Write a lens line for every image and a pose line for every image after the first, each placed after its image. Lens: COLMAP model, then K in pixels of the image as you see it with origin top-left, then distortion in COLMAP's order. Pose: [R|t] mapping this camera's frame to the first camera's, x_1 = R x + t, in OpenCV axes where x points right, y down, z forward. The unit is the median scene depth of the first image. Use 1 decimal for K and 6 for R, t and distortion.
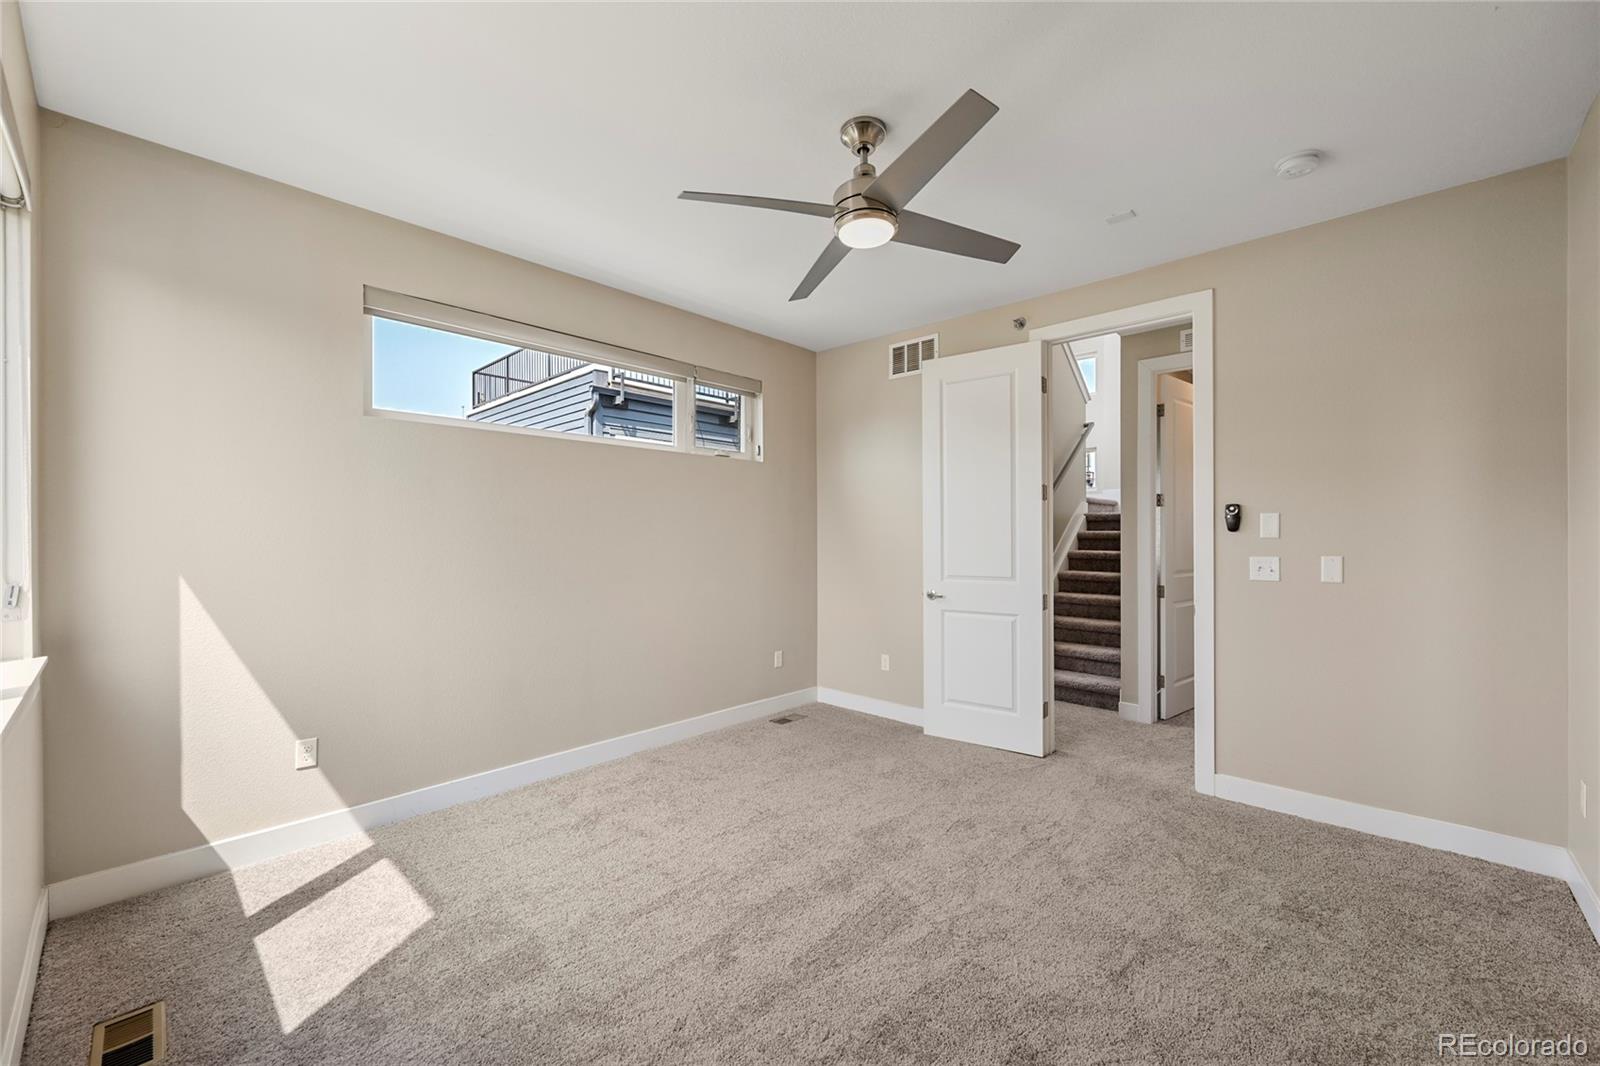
lens RADIAL K [[636.2, 0, 797.6], [0, 636.2, 537.0], [0, 0, 1]] dist [0.000239, -0.000318]
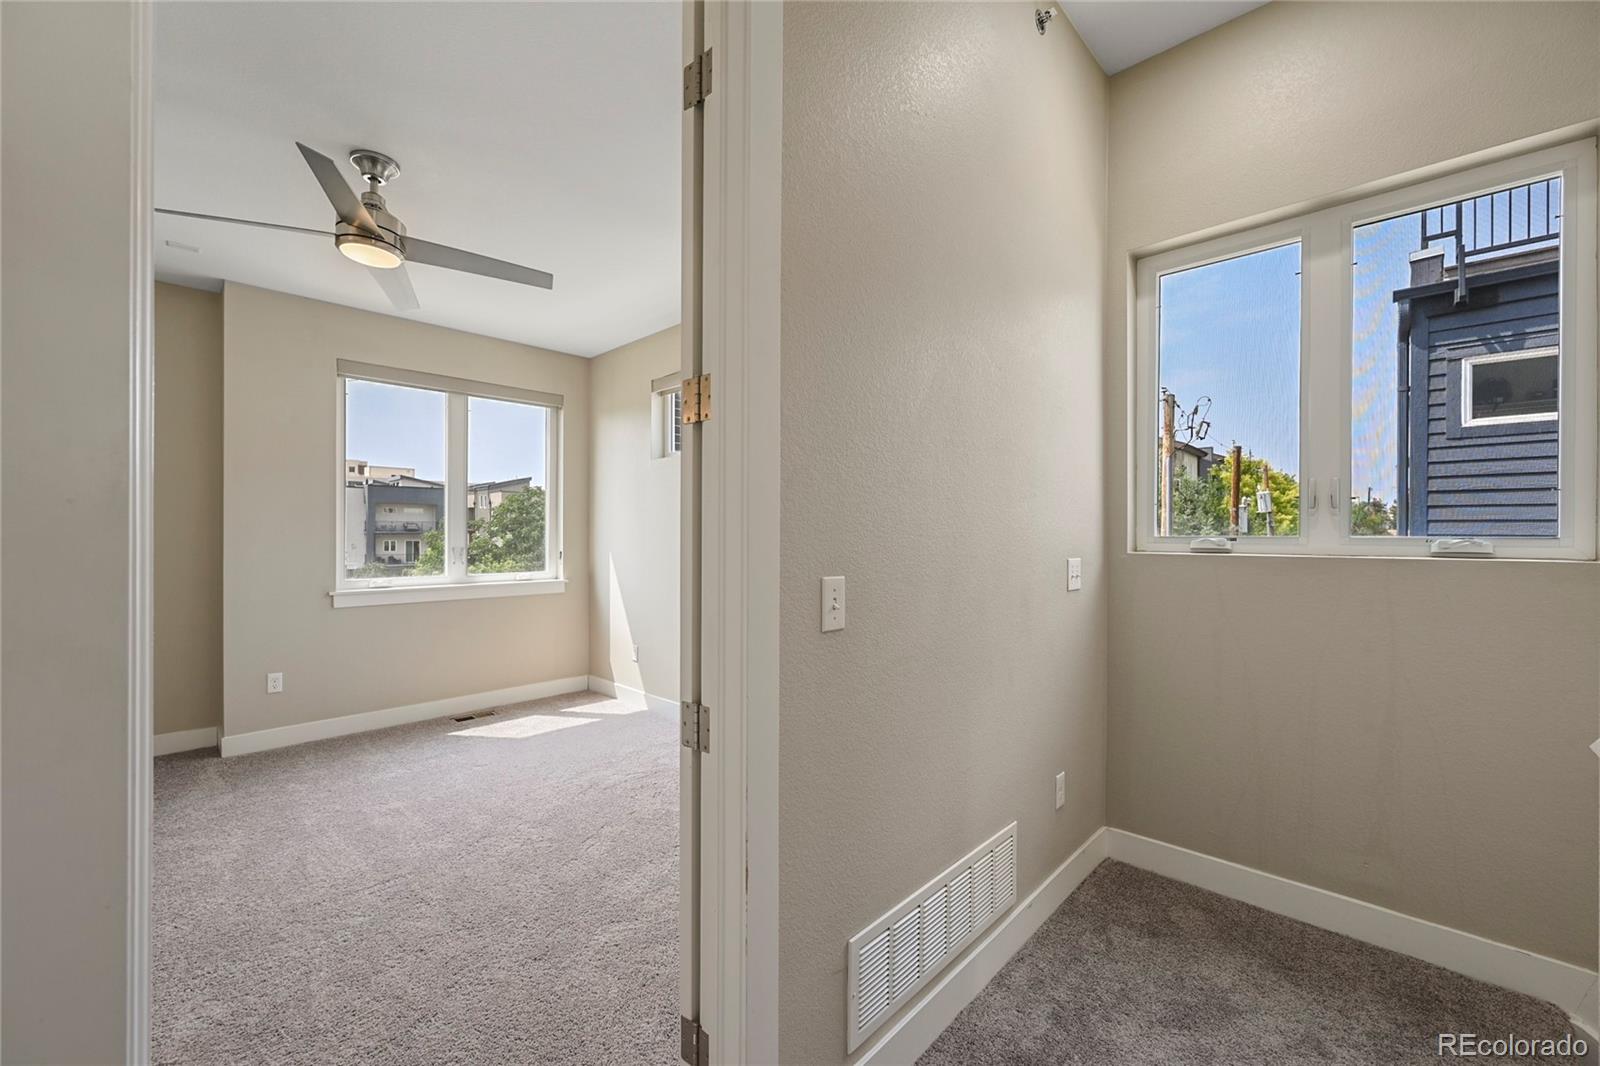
lens RADIAL K [[636.2, 0, 797.6], [0, 636.2, 537.0], [0, 0, 1]] dist [0.000239, -0.000318]
pose [[-0.009324, 0.027470, -0.999579, 0.991960], [-0.007549, 0.999592, 0.027541, -0.043746], [0.999928, 0.007803, -0.009113, 1.420512]]
